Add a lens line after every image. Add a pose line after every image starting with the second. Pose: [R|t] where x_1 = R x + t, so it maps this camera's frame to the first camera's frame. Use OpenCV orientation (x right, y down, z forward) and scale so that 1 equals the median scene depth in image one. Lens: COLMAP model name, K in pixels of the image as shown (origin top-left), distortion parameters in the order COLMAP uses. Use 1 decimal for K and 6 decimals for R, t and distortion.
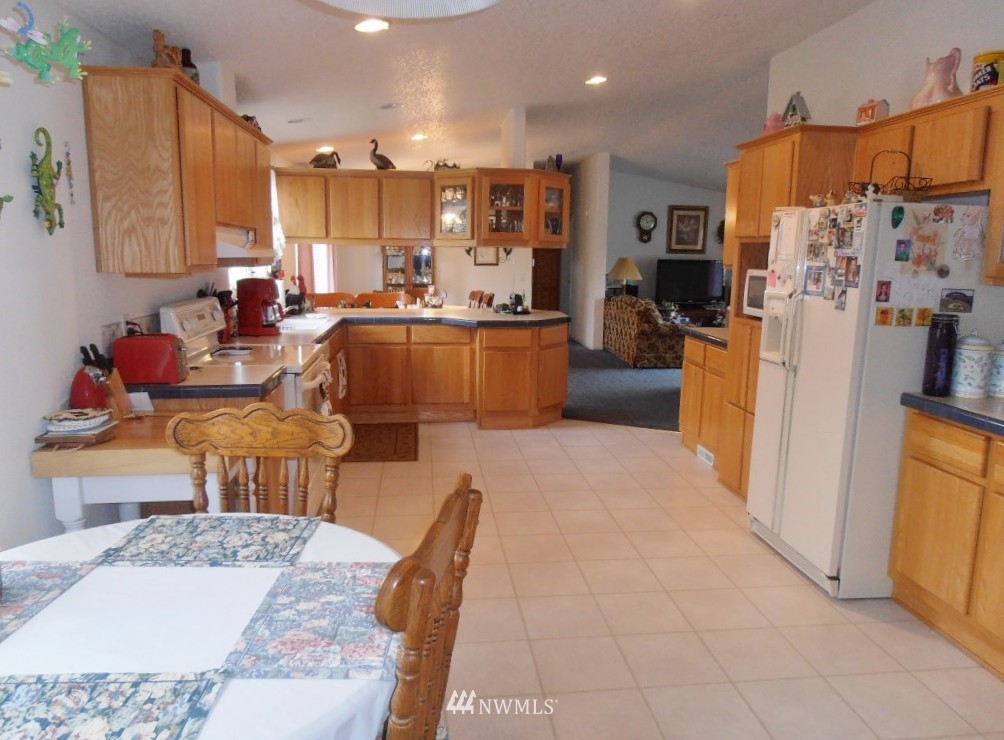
lens RADIAL K [[702.1, 0, 501.6], [0, 702.1, 369.9], [0, 0, 1]] dist [-0.002904, -0.000593]
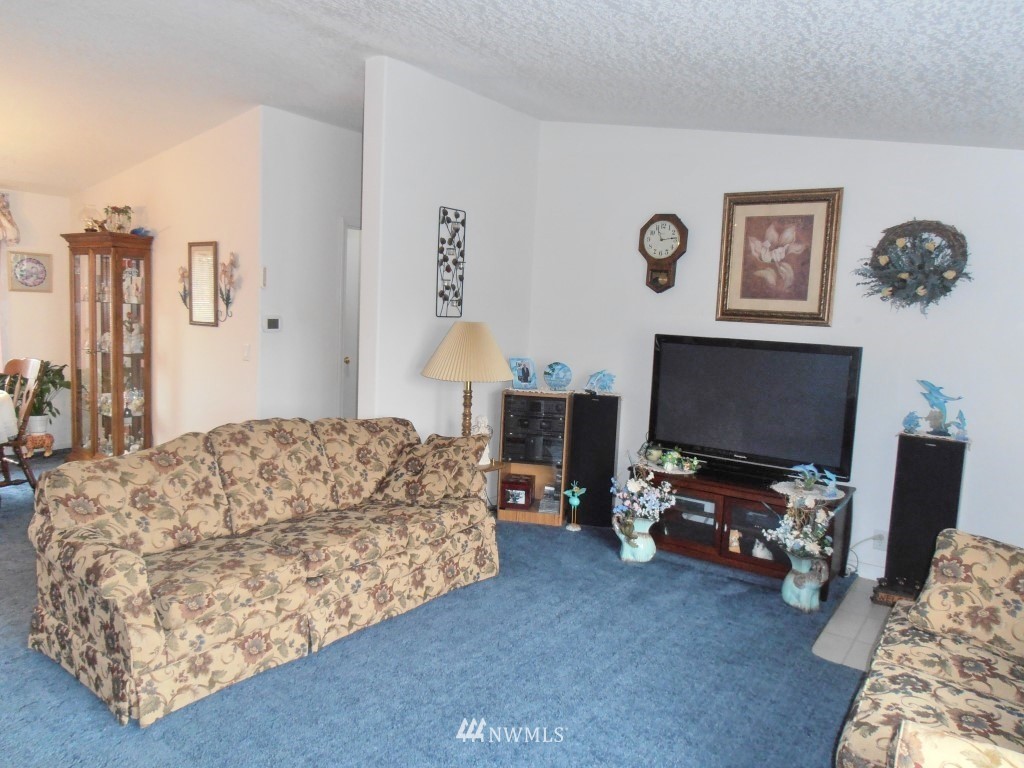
lens RADIAL K [[716.1, 0, 511.7], [0, 716.1, 383.6], [0, 0, 1]] dist [-0.002904, -0.000593]
pose [[0.748611, 0.088286, -0.657105, 0.412309], [-0.143508, 0.989176, -0.030591, -0.105086], [0.647292, 0.117200, 0.753178, 0.645554]]
